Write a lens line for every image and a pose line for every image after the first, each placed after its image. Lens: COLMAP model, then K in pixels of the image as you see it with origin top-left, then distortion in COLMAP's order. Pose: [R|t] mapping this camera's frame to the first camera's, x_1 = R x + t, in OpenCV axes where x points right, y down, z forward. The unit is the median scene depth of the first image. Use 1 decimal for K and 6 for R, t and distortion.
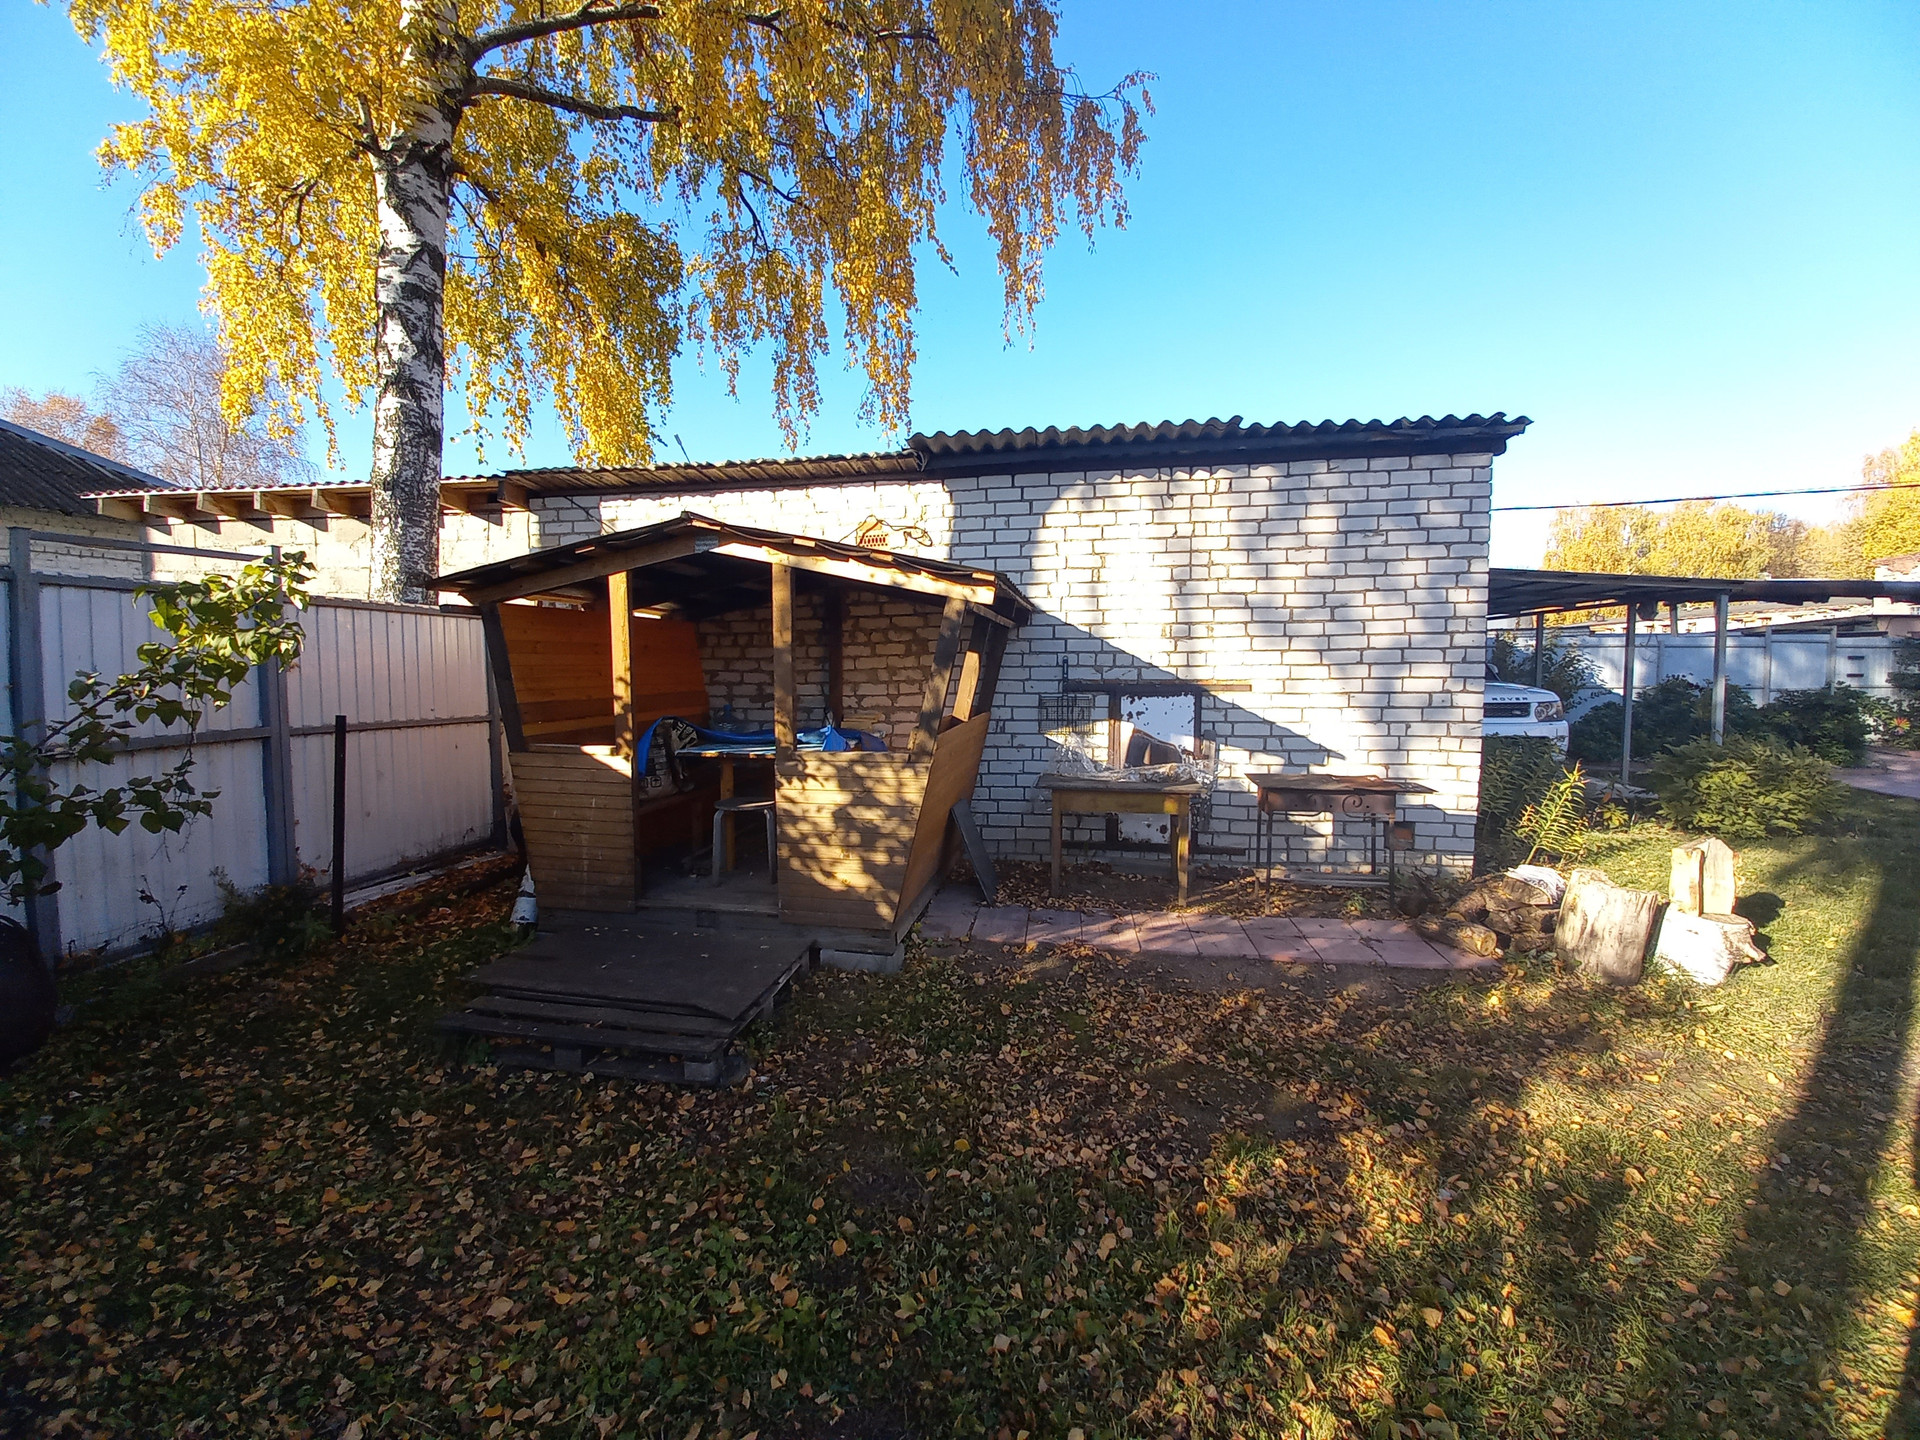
lens RADIAL K [[747.5, 0, 966.9], [0, 747.5, 711.9], [0, 0, 1]] dist [0.018179, -0.017154]
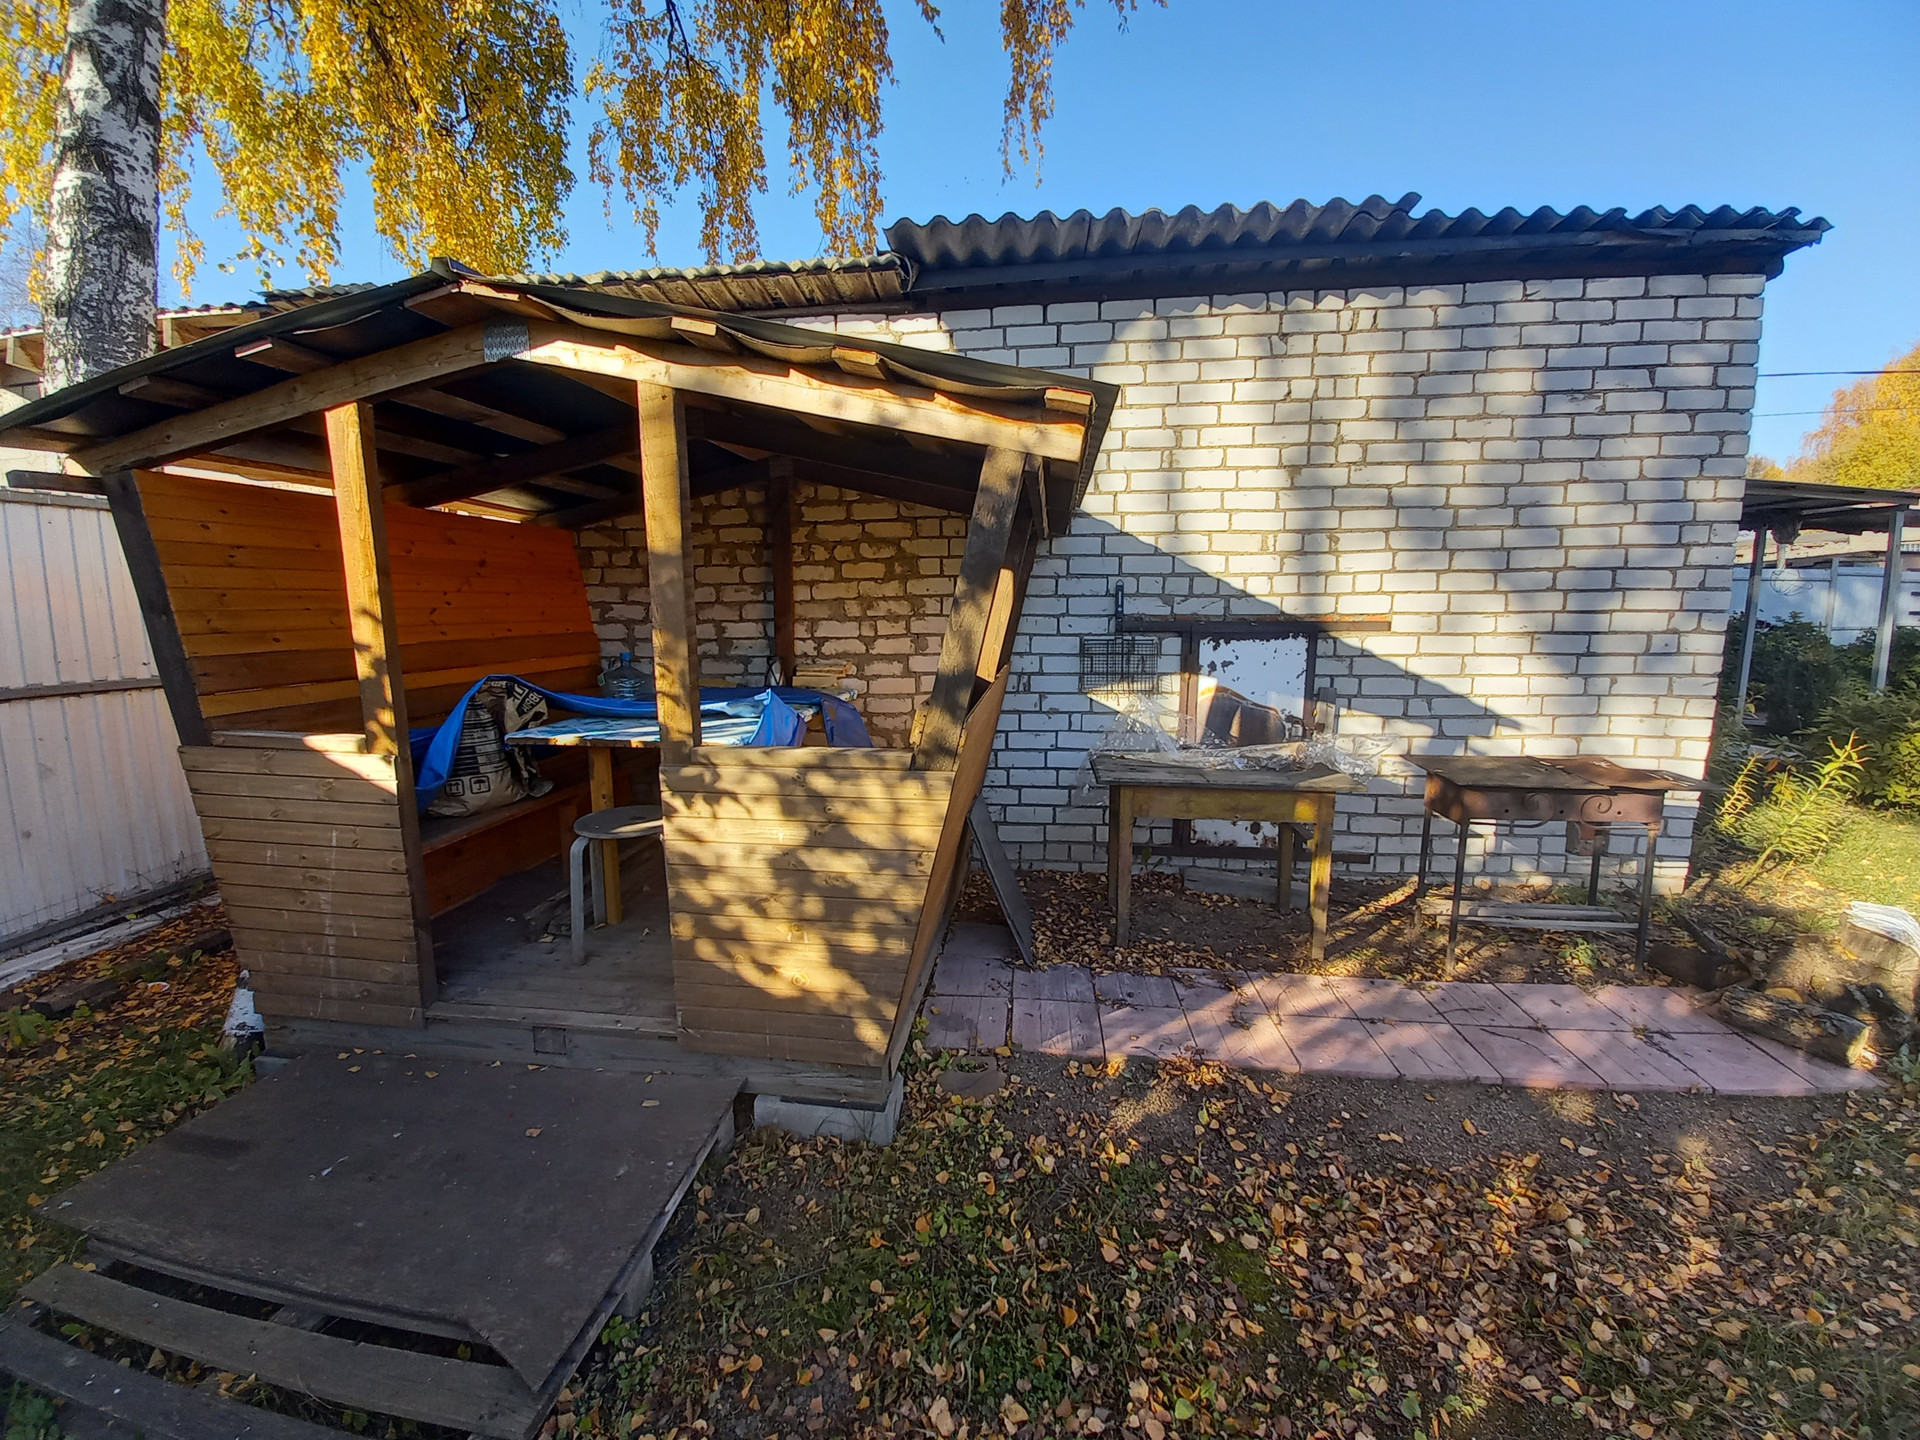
lens RADIAL K [[747.5, 0, 966.9], [0, 747.5, 711.9], [0, 0, 1]] dist [0.018179, -0.017154]
pose [[0.998782, -0.007191, 0.048809, -0.045552], [0.003206, 0.996690, 0.081229, -0.011151], [-0.049232, -0.080974, 0.995500, 0.332409]]
